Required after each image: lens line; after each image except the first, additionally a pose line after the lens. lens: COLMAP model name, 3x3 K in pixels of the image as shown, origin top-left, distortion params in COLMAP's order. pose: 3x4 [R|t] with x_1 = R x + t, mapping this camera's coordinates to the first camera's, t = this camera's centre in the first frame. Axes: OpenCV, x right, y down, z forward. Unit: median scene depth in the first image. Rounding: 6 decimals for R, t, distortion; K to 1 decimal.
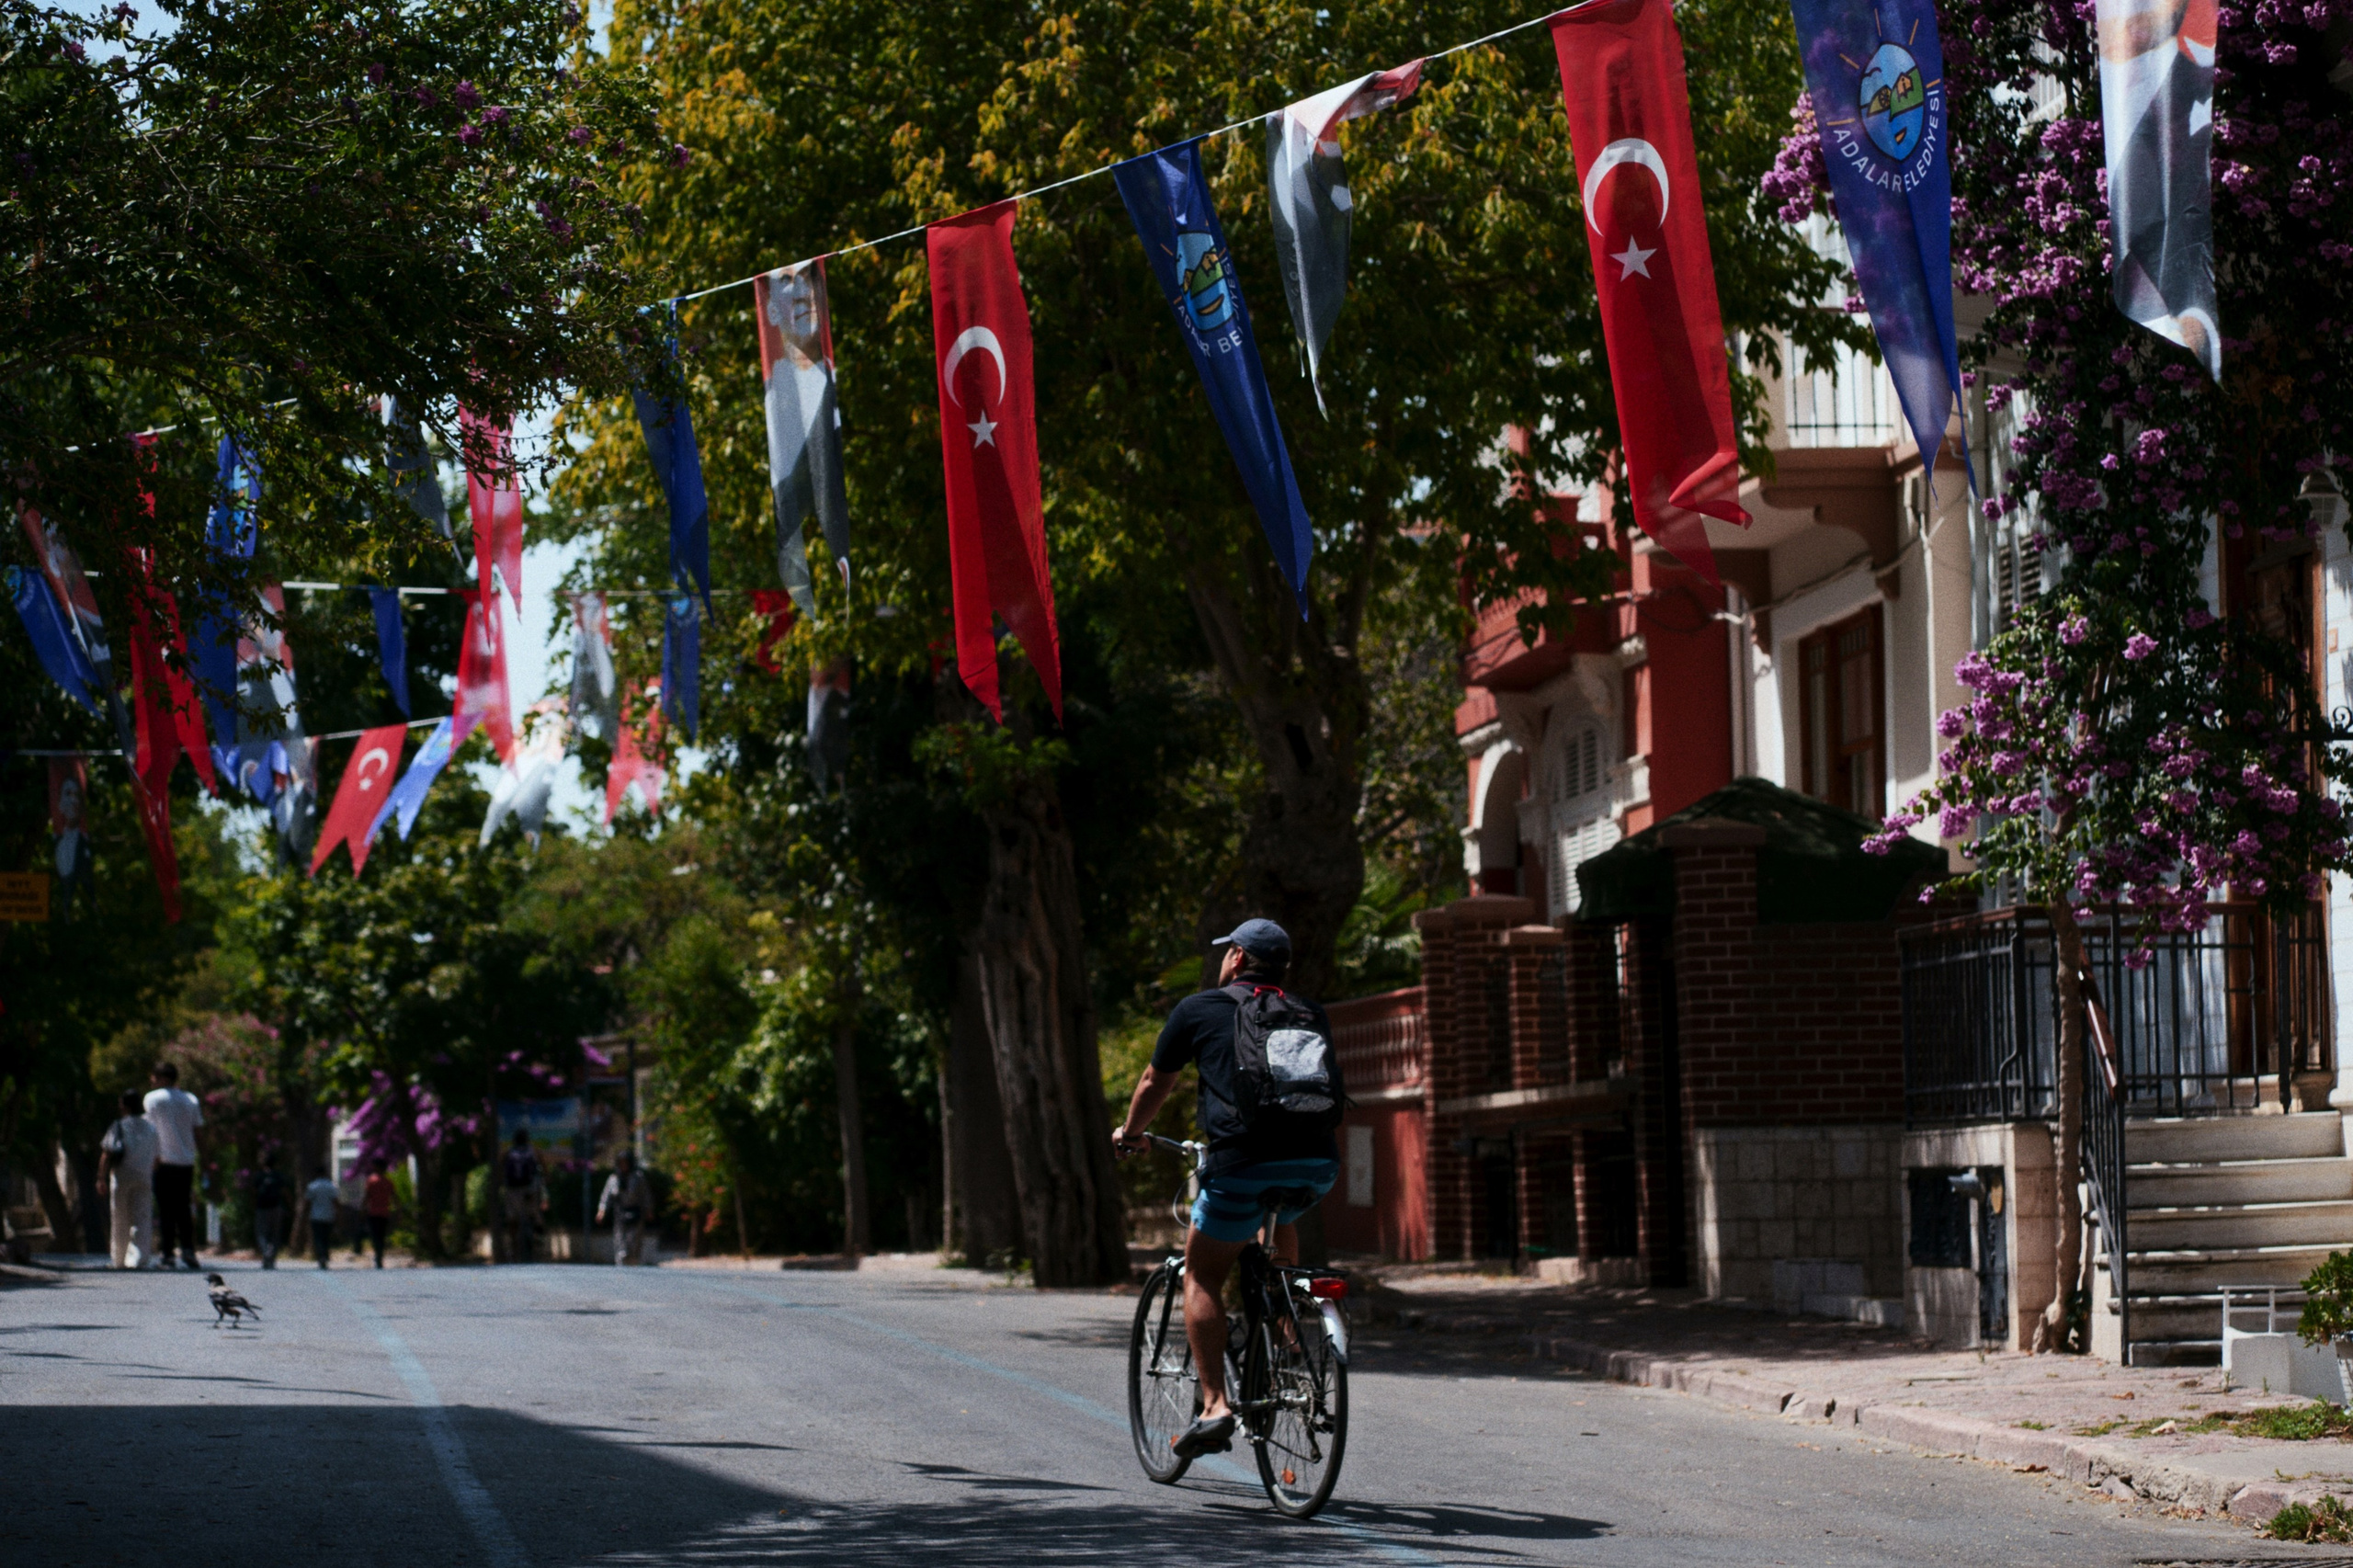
lens RADIAL K [[5700.6, 0, 1176.6], [0, 5700.6, 784.2], [0, 0, 1]] dist [-0.067700, 0.000000]
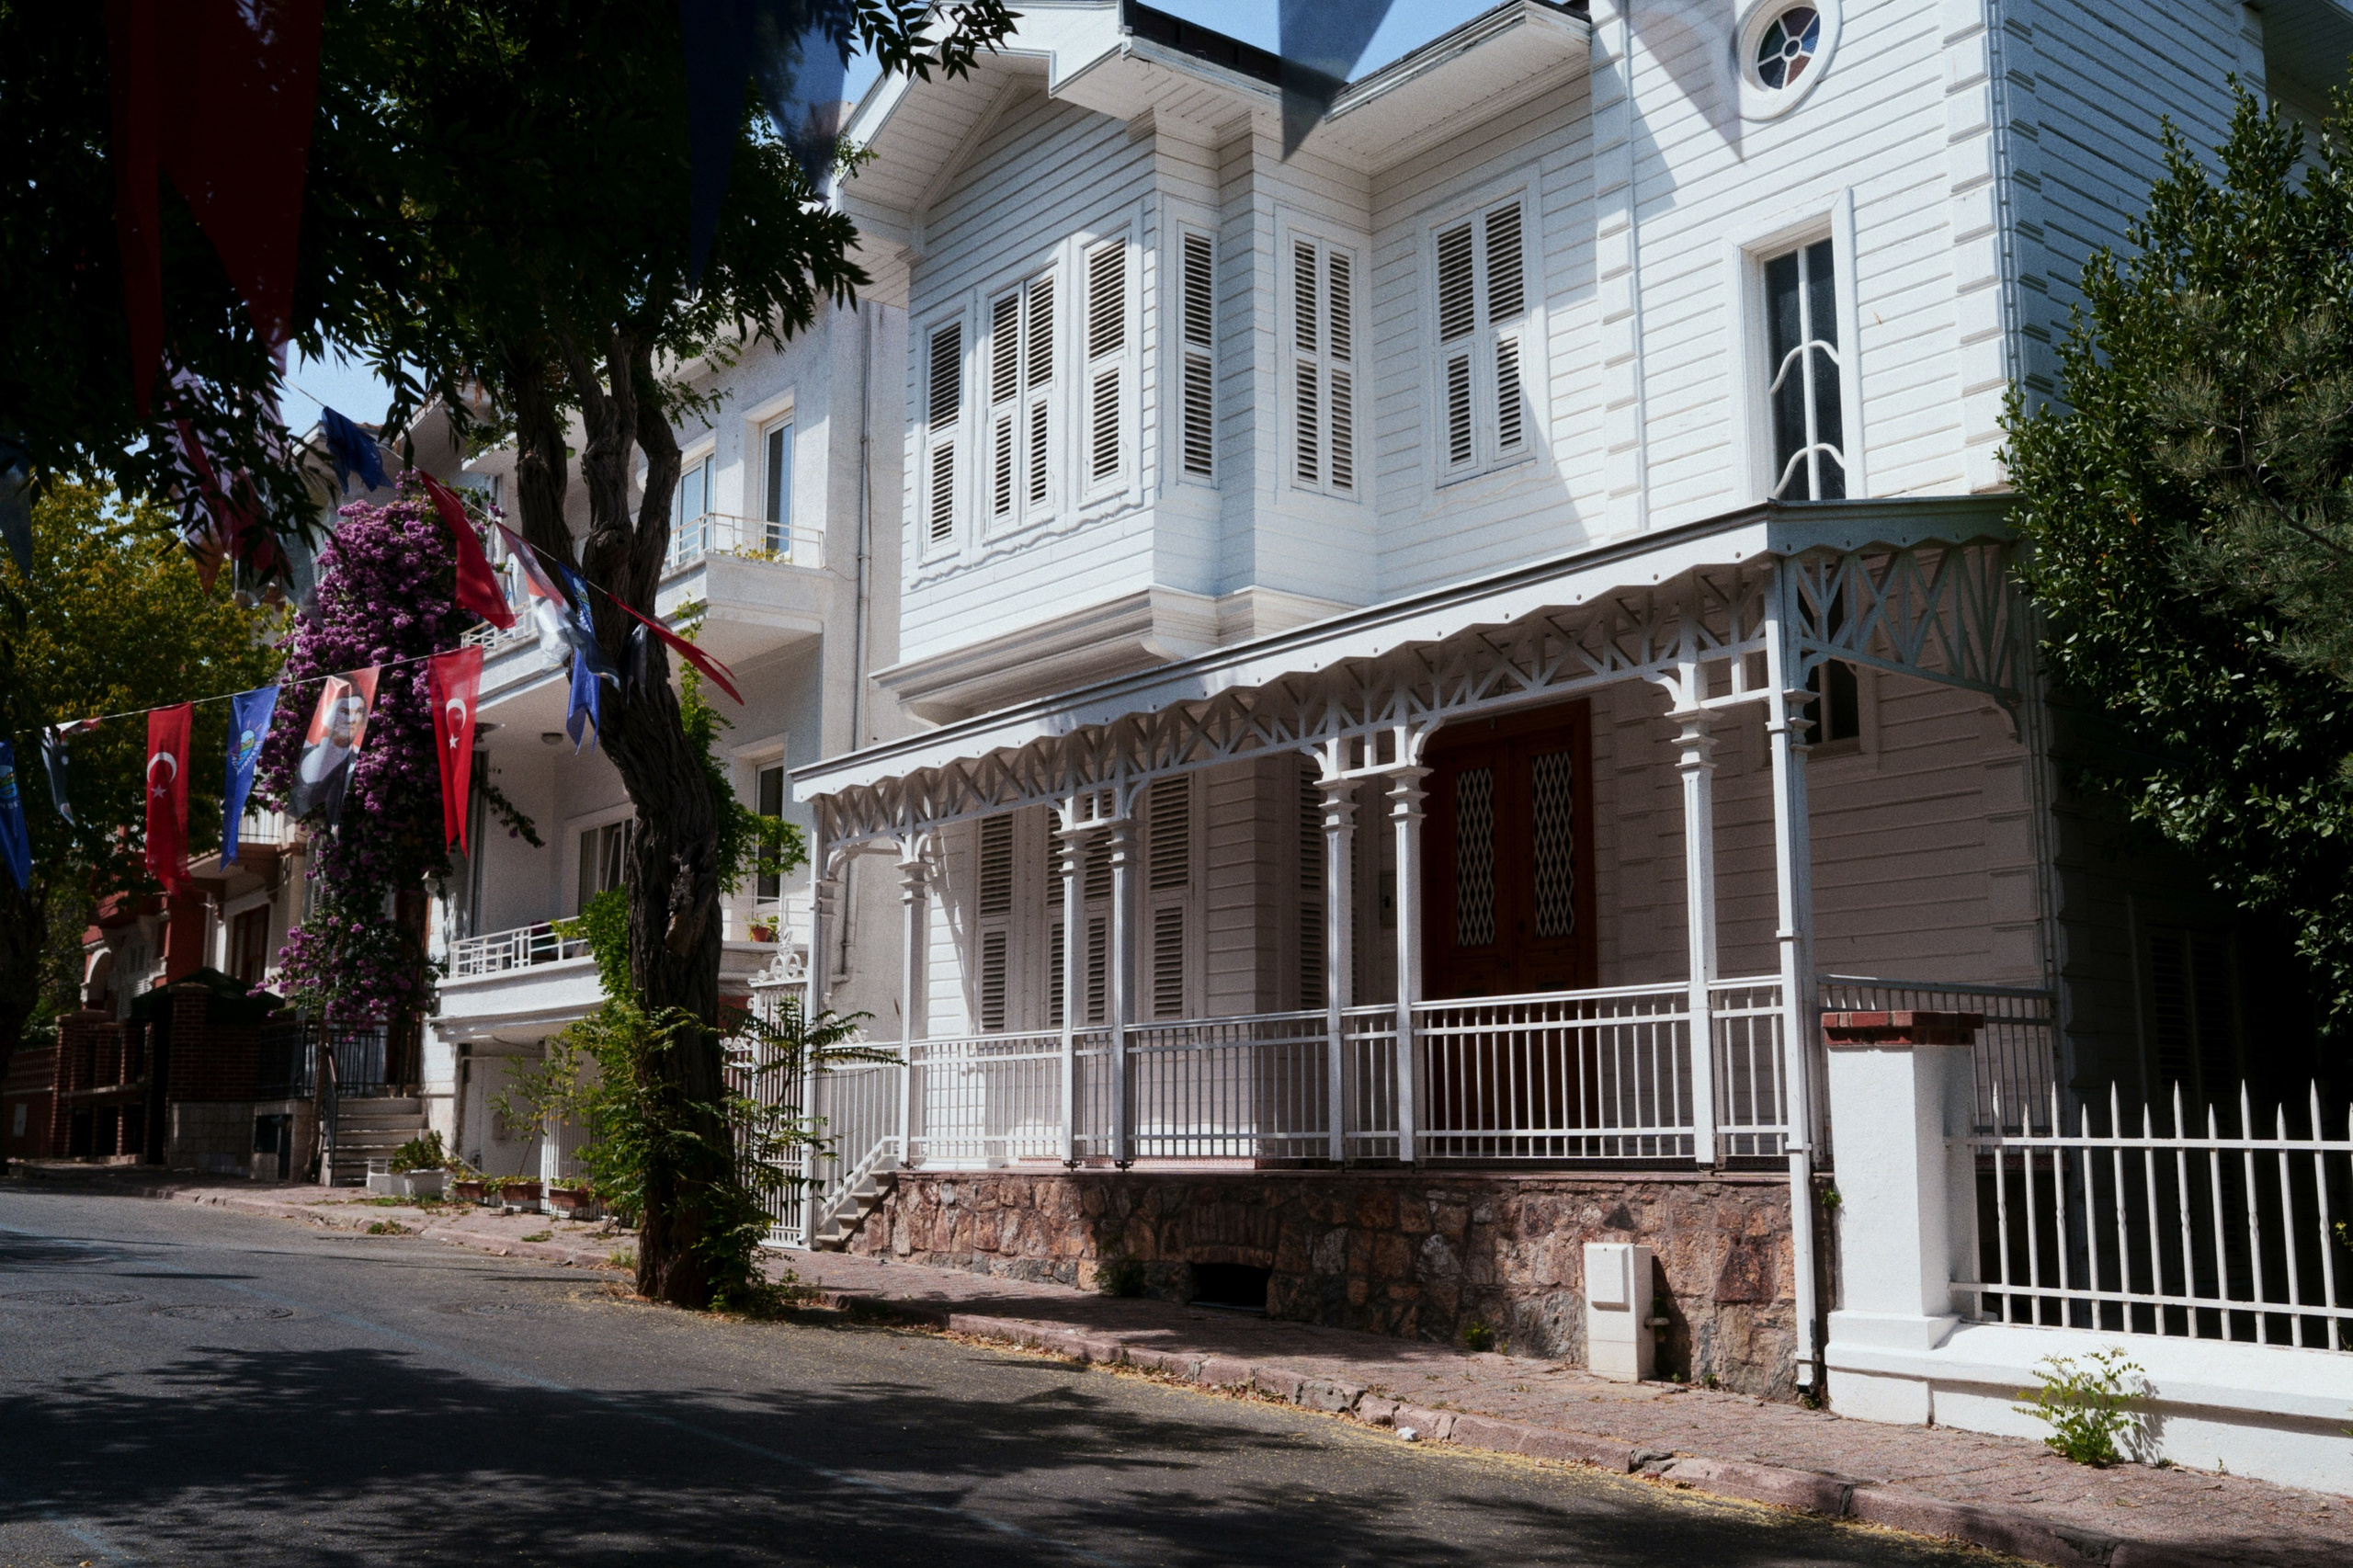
lens RADIAL K [[2284.9, 0, 1172.3], [0, 2284.9, 796.1], [0, 0, 1]] dist [0.026018, 0.000000]
pose [[0.879476, 0.090790, 0.467203, -0.010377], [-0.050895, 0.993949, -0.097344, 0.000624], [-0.473214, 0.061834, 0.878775, -0.151879]]
